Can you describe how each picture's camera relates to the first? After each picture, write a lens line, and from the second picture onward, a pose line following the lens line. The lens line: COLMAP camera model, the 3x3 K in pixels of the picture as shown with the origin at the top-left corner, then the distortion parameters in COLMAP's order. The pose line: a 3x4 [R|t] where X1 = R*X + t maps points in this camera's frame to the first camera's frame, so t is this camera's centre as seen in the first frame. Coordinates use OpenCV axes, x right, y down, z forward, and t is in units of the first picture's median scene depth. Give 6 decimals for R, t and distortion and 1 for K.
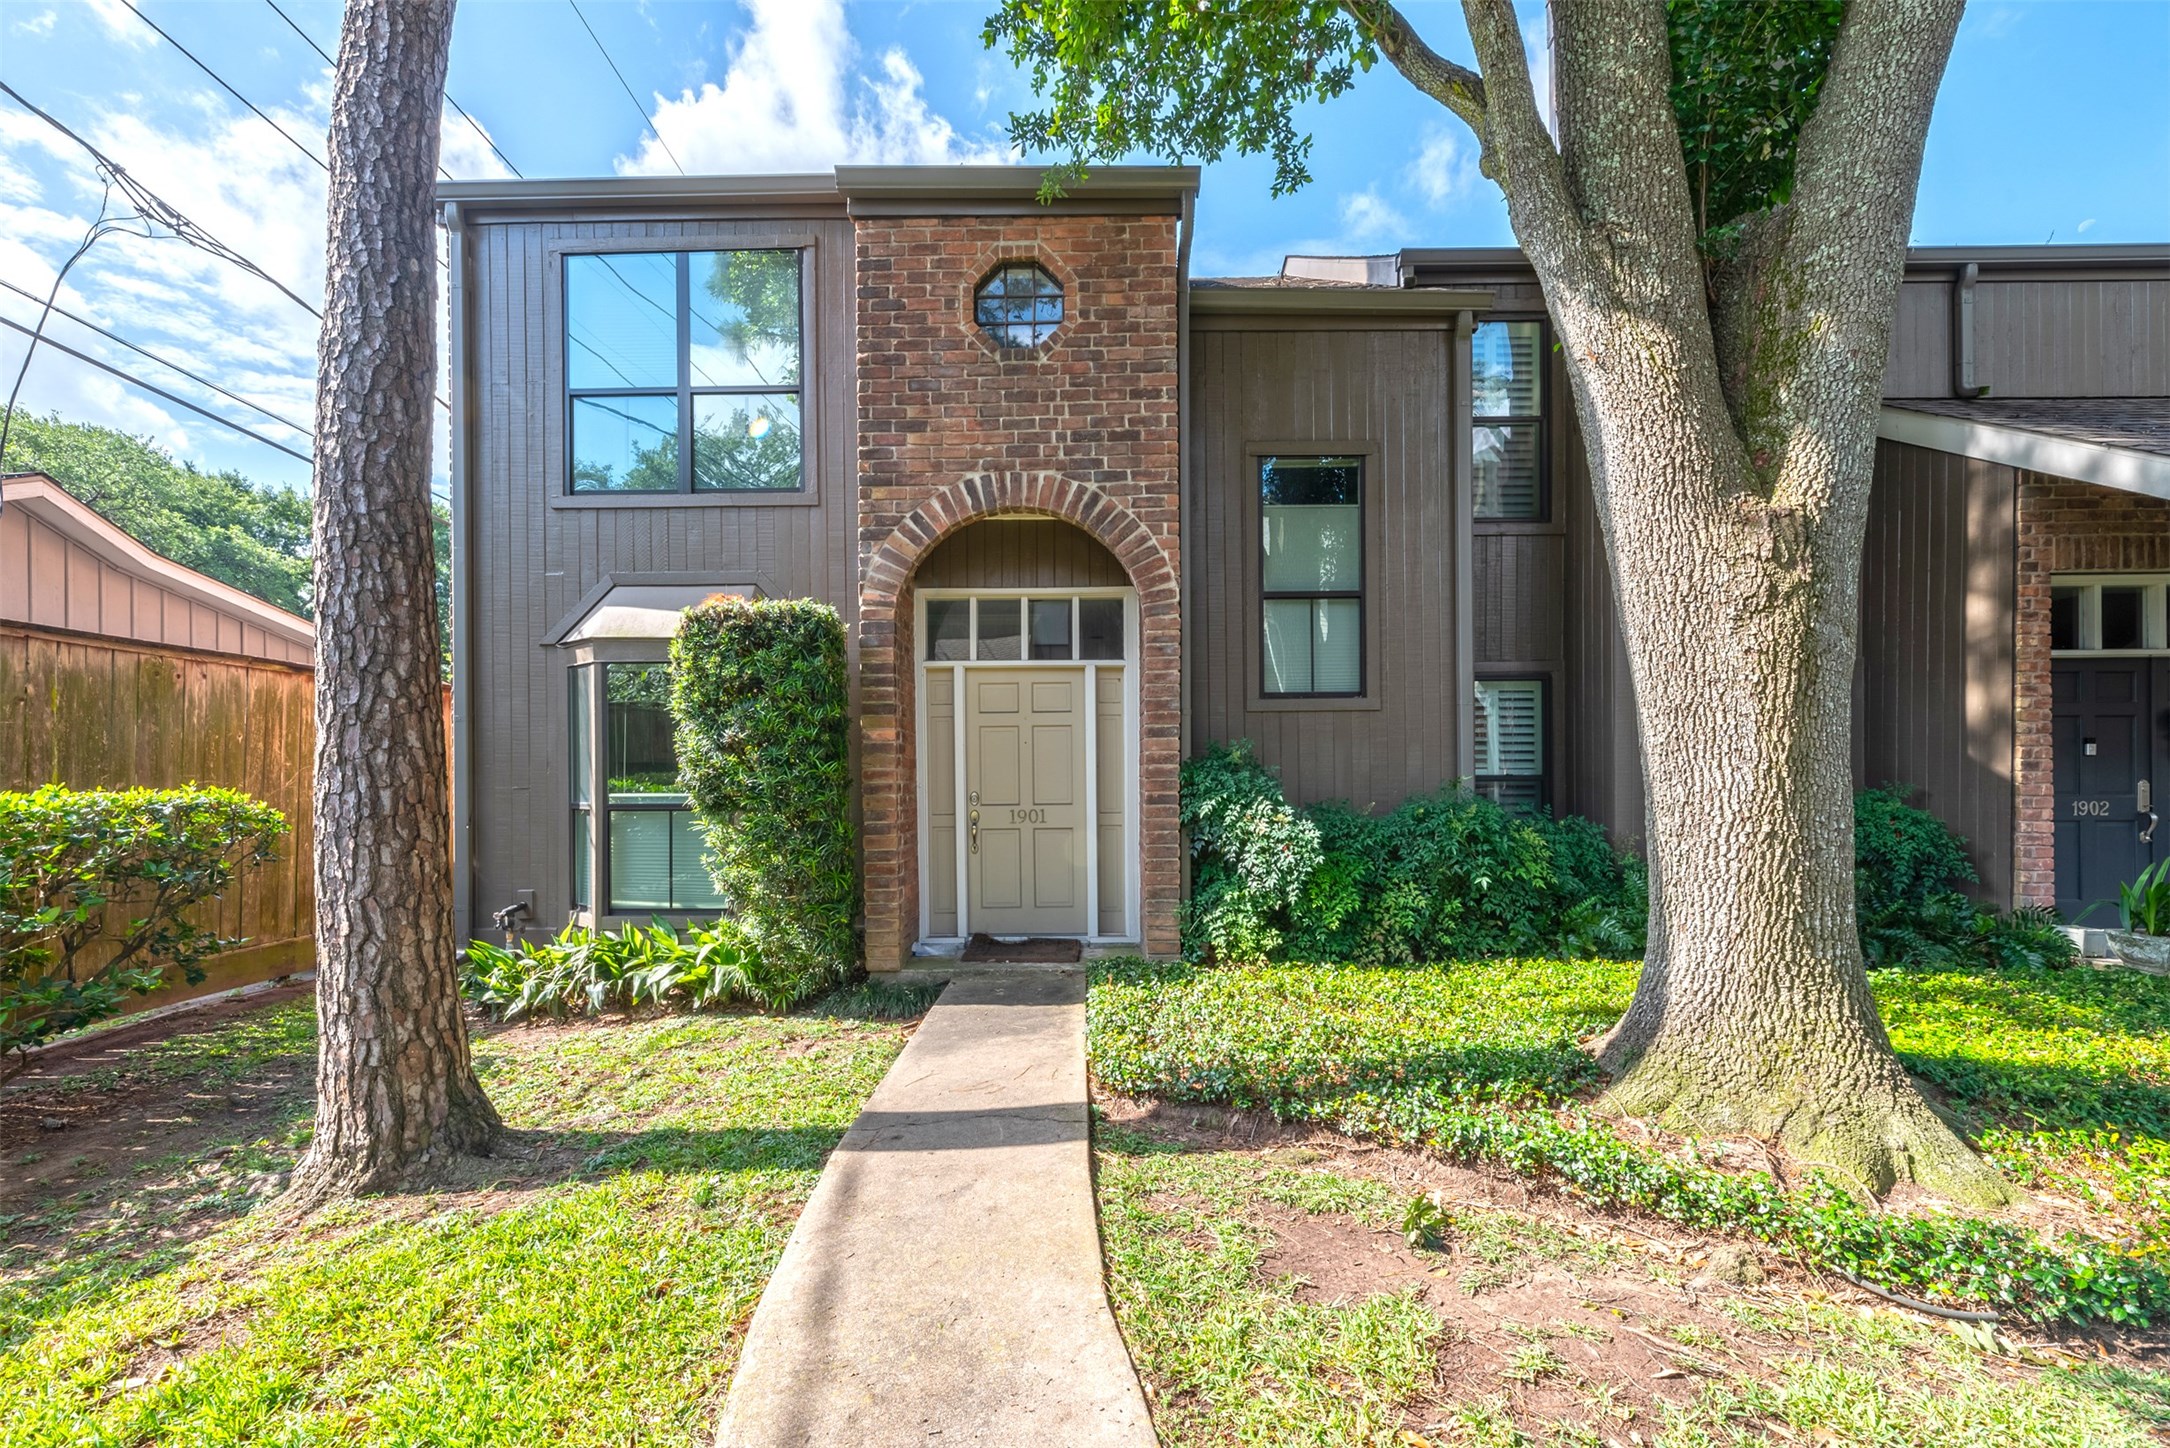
lens RADIAL K [[897.9, 0, 1081.0], [0, 897.9, 774.3], [0, 0, 1]] dist [-0.000423, -0.000076]
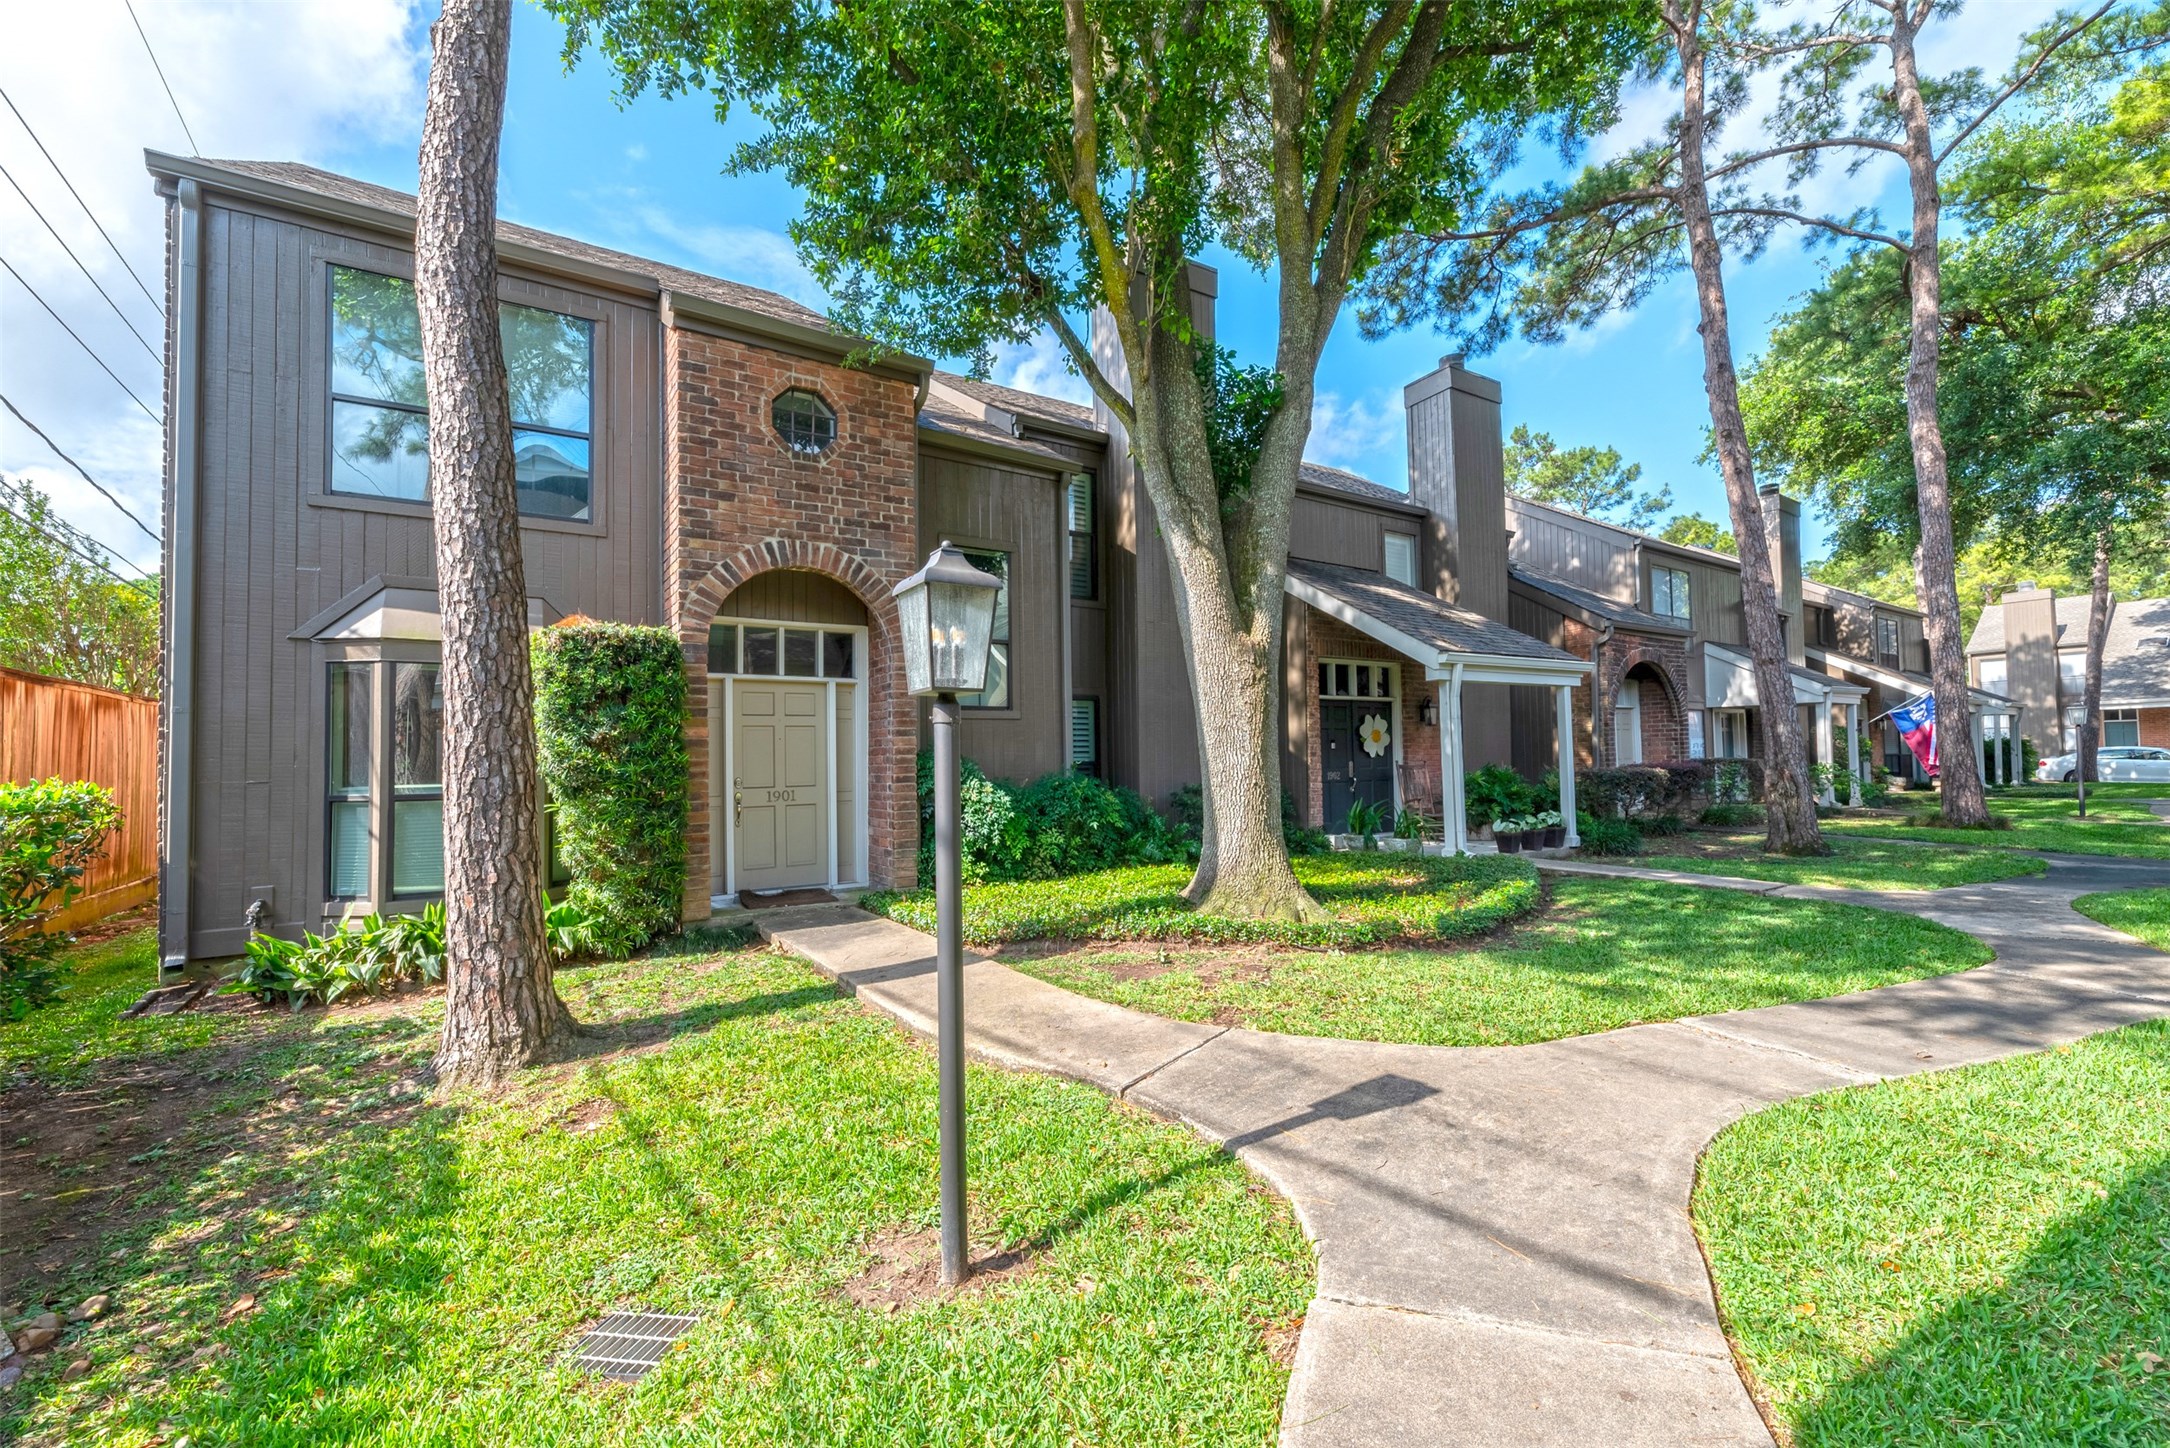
lens RADIAL K [[897.9, 0, 1082.2], [0, 897.9, 728.3], [0, 0, 1]] dist [-0.000423, -0.000076]
pose [[0.827558, 0.012435, 0.561242, -0.506321], [0.011543, 0.999166, -0.039157, 0.005998], [-0.561261, 0.038883, 0.826725, -0.370890]]
